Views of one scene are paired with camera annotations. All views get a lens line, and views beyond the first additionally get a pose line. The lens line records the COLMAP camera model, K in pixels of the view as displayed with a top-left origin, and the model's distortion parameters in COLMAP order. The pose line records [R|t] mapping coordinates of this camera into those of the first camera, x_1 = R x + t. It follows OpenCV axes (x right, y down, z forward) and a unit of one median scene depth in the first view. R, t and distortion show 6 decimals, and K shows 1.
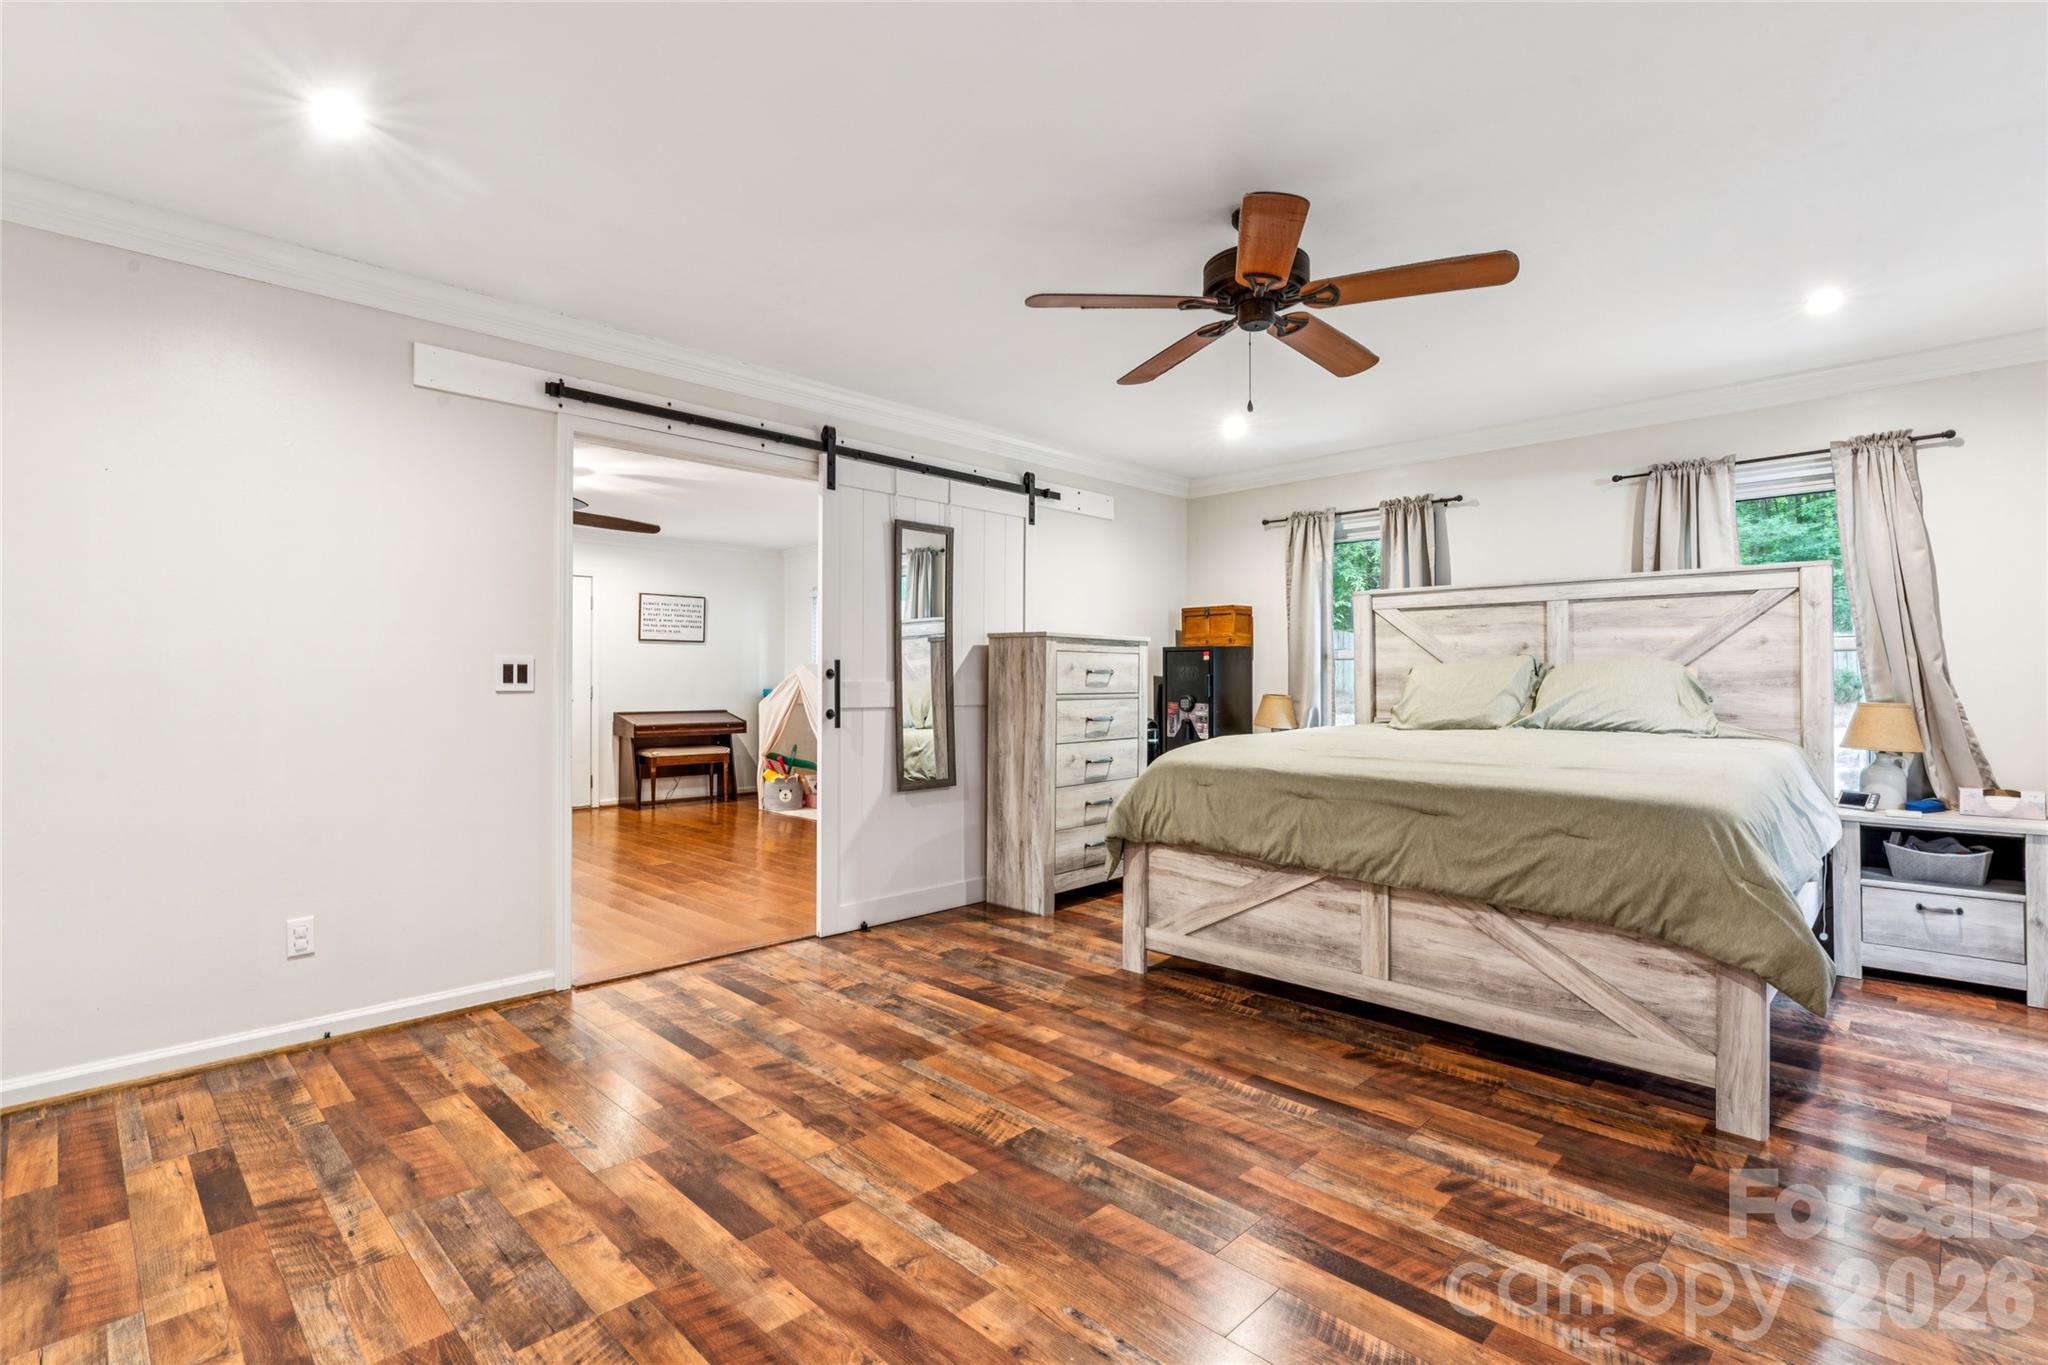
lens RADIAL K [[954.4, 0, 1036.0], [0, 954.4, 678.4], [0, 0, 1]] dist [-0.006206, -0.000310]
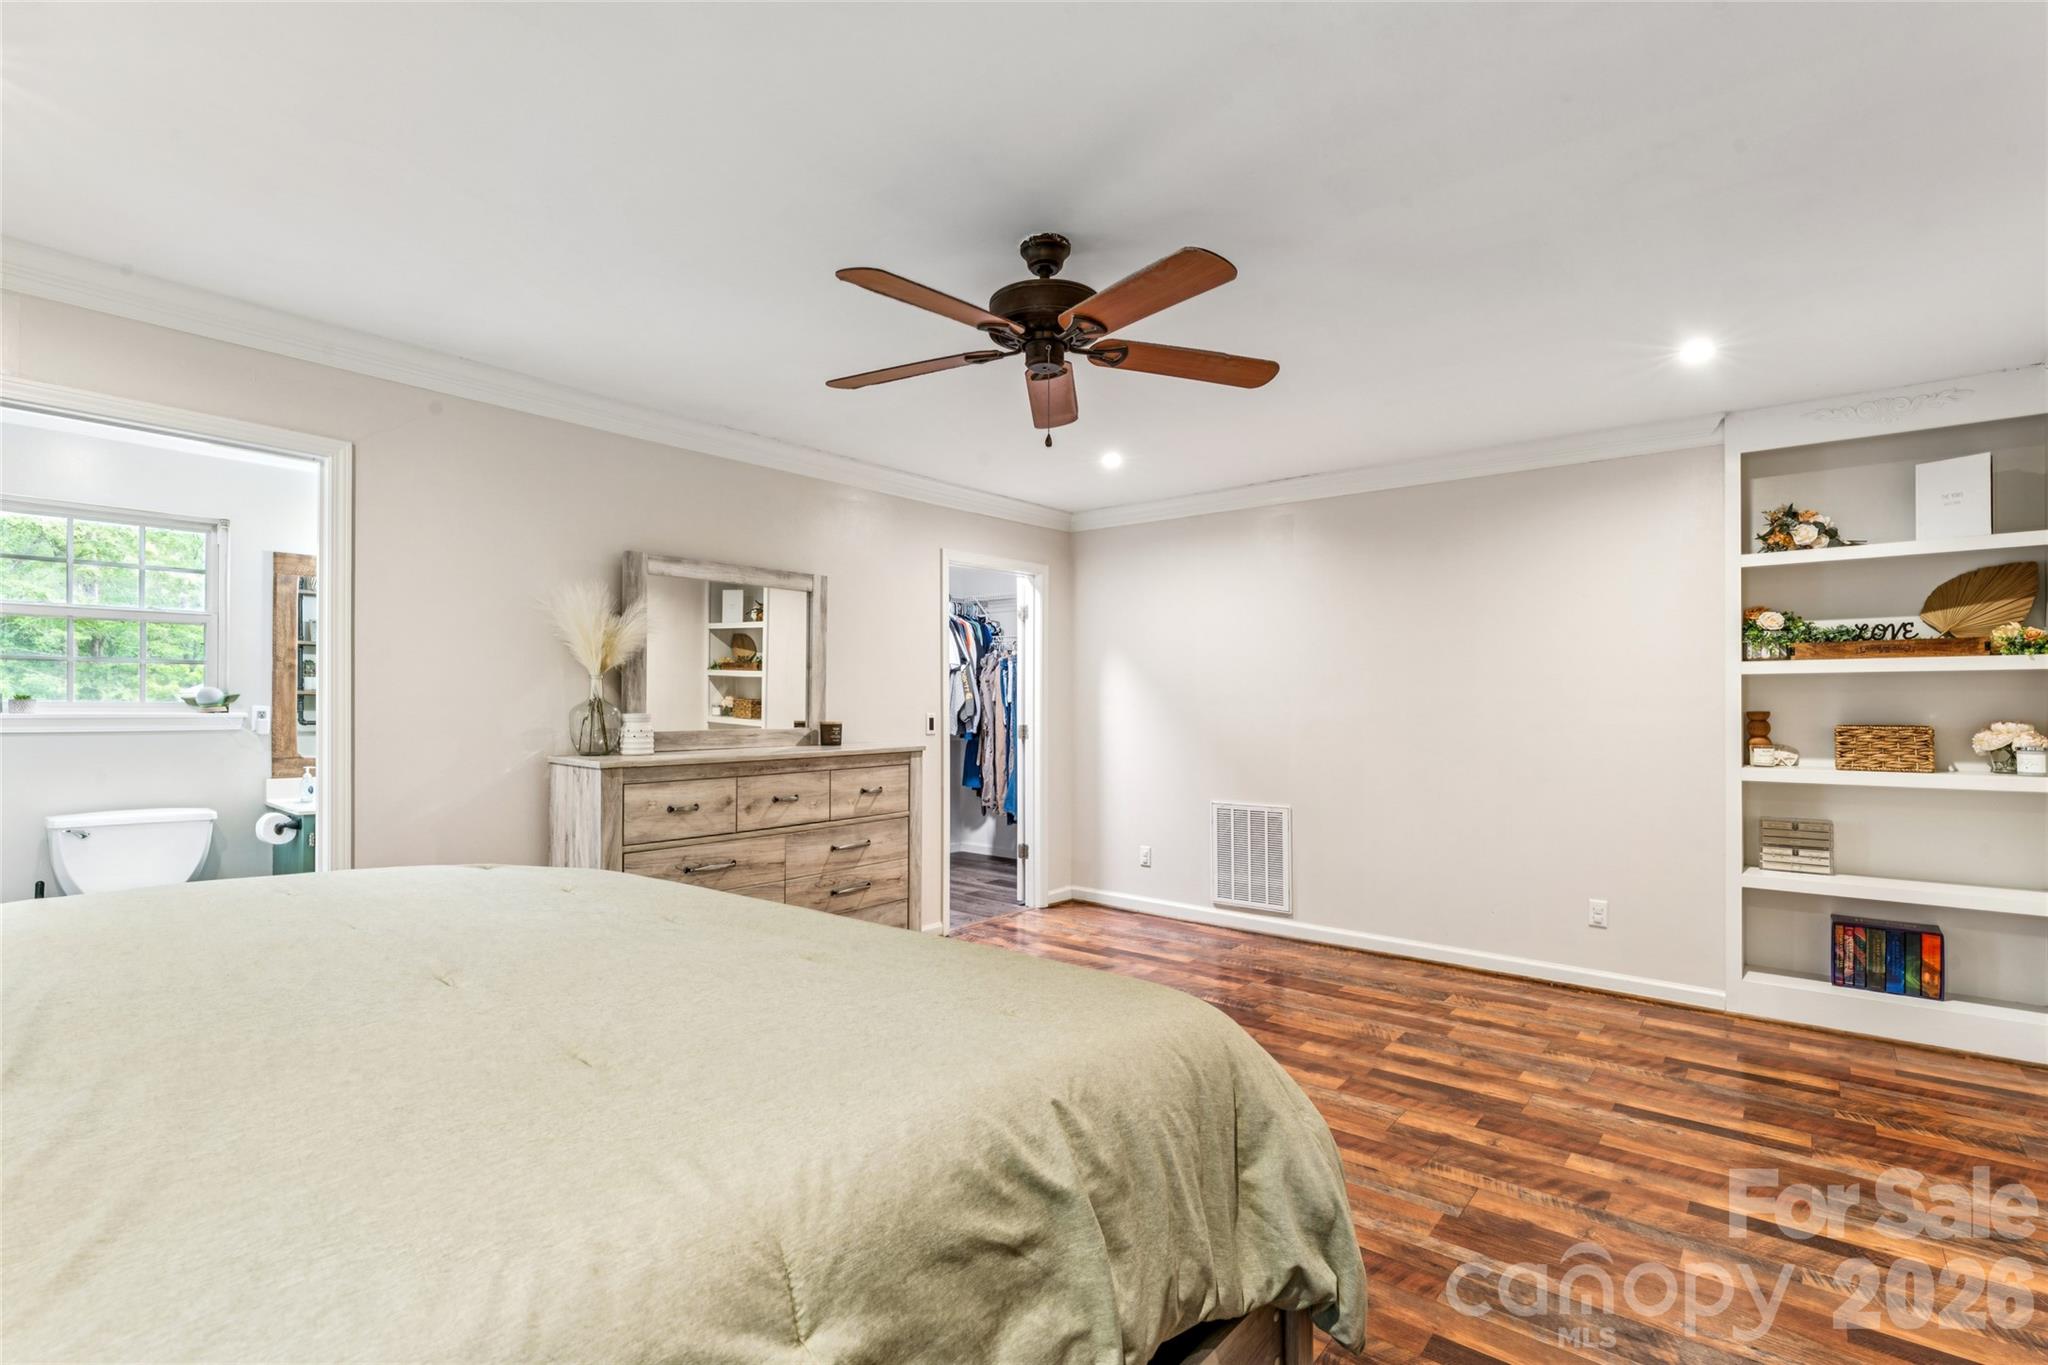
lens RADIAL K [[938.9, 0, 1015.6], [0, 938.9, 716.2], [0, 0, 1]] dist [-0.001062, -0.000449]
pose [[-0.997774, -0.003173, -0.066611, 0.262656], [-0.003541, 0.999979, 0.005409, -0.027916], [0.066593, 0.005633, -0.997764, 1.554524]]
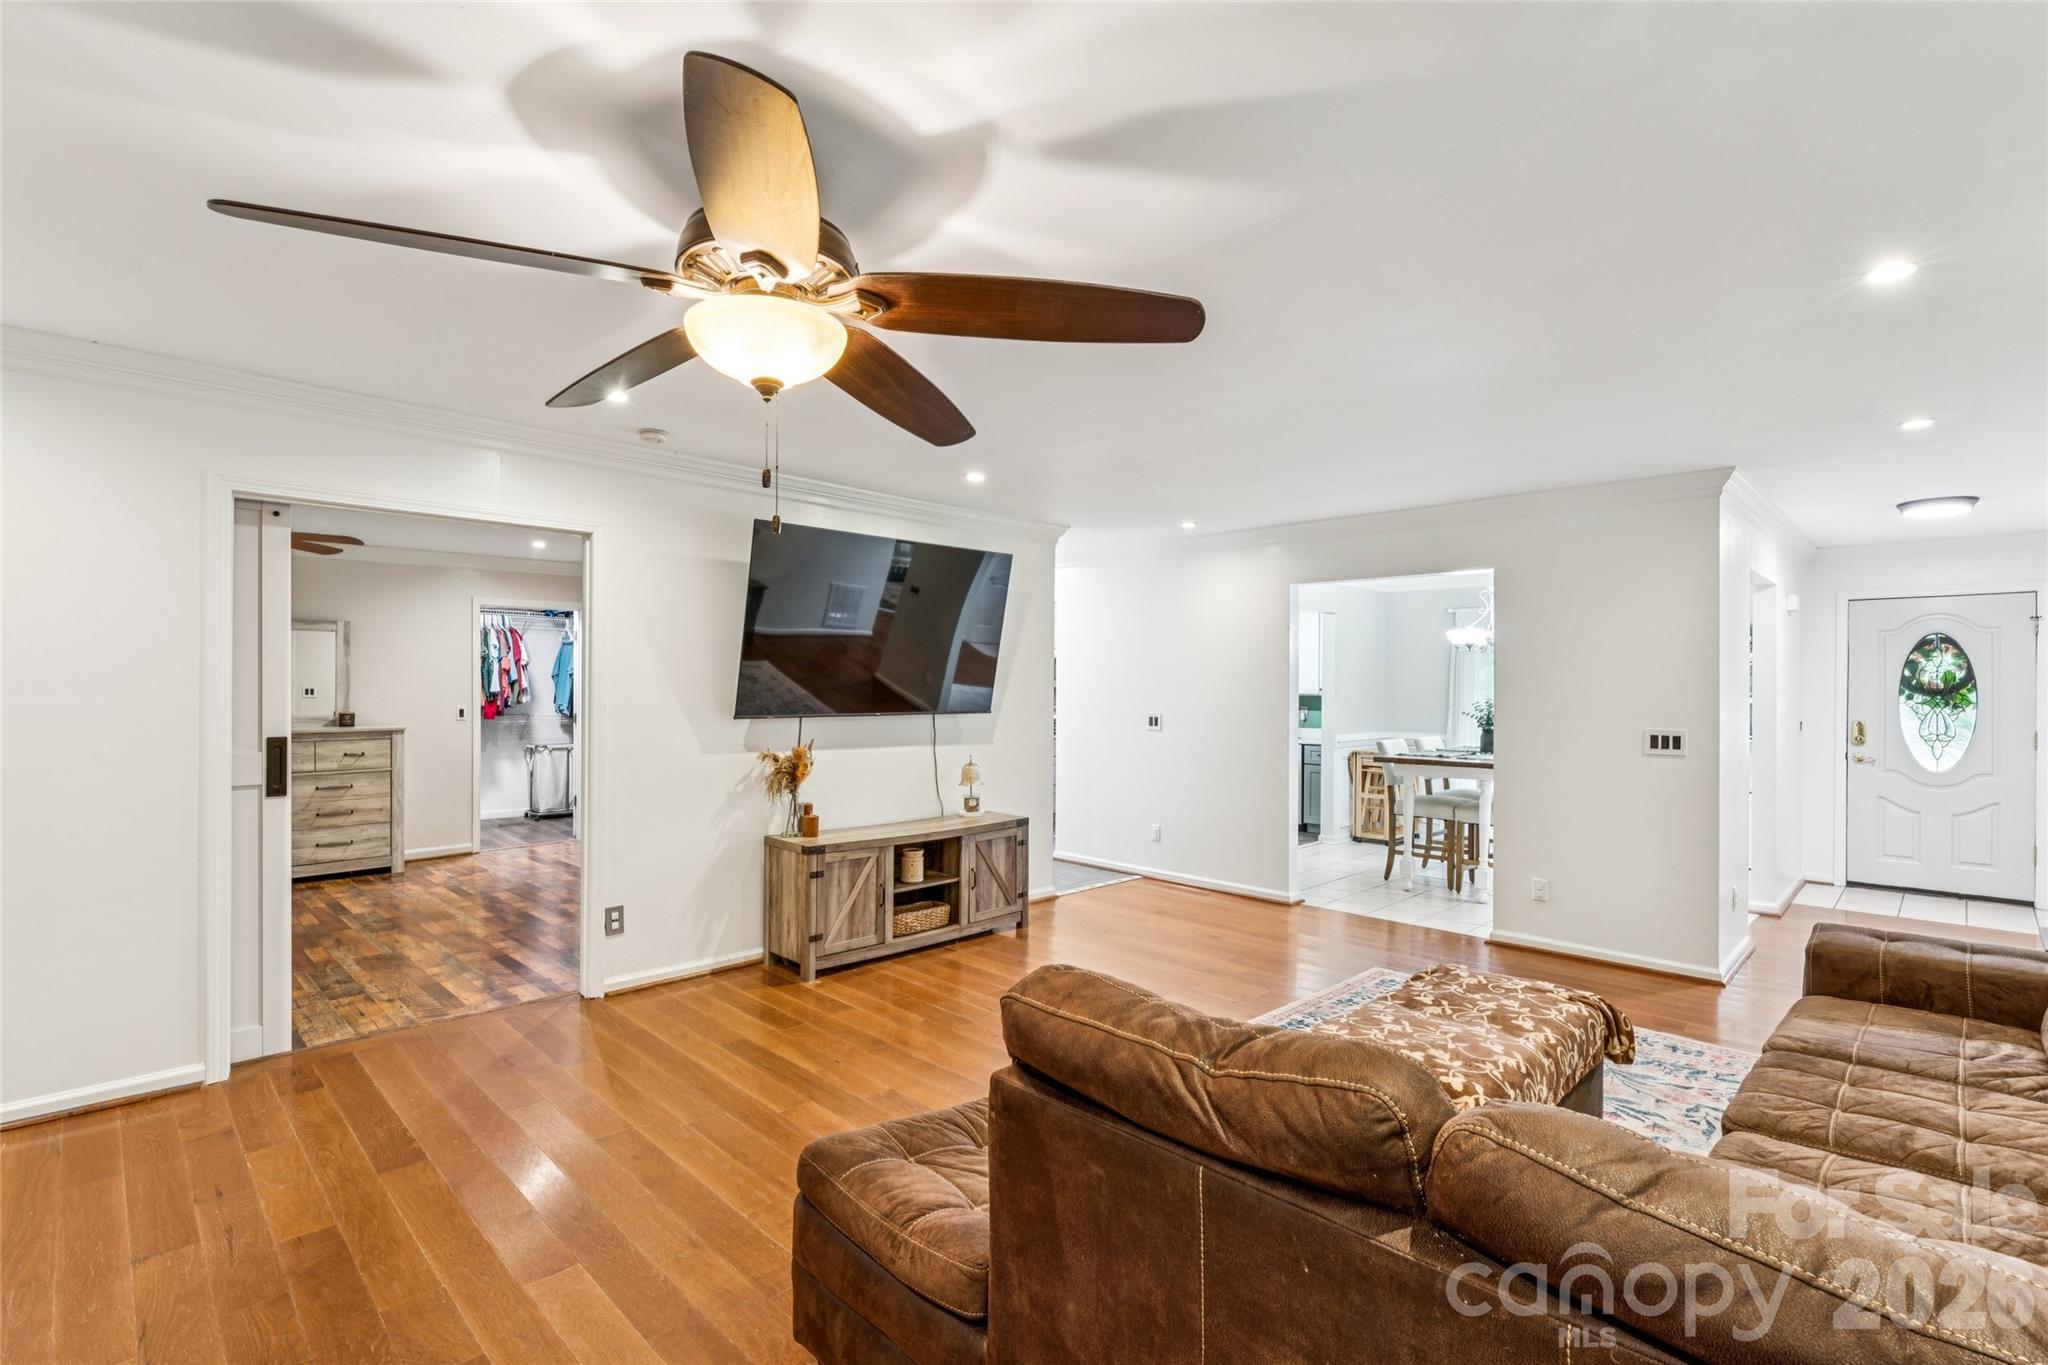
lens RADIAL K [[932.9, 0, 1014.6], [0, 932.9, 692.7], [0, 0, 1]] dist [-0.005708, -0.000747]
pose [[-0.999768, -0.005545, 0.020816, -1.127481], [-0.005543, 0.999985, 0.000160, -0.064688], [-0.020816, 0.000044, -0.999783, 2.305124]]
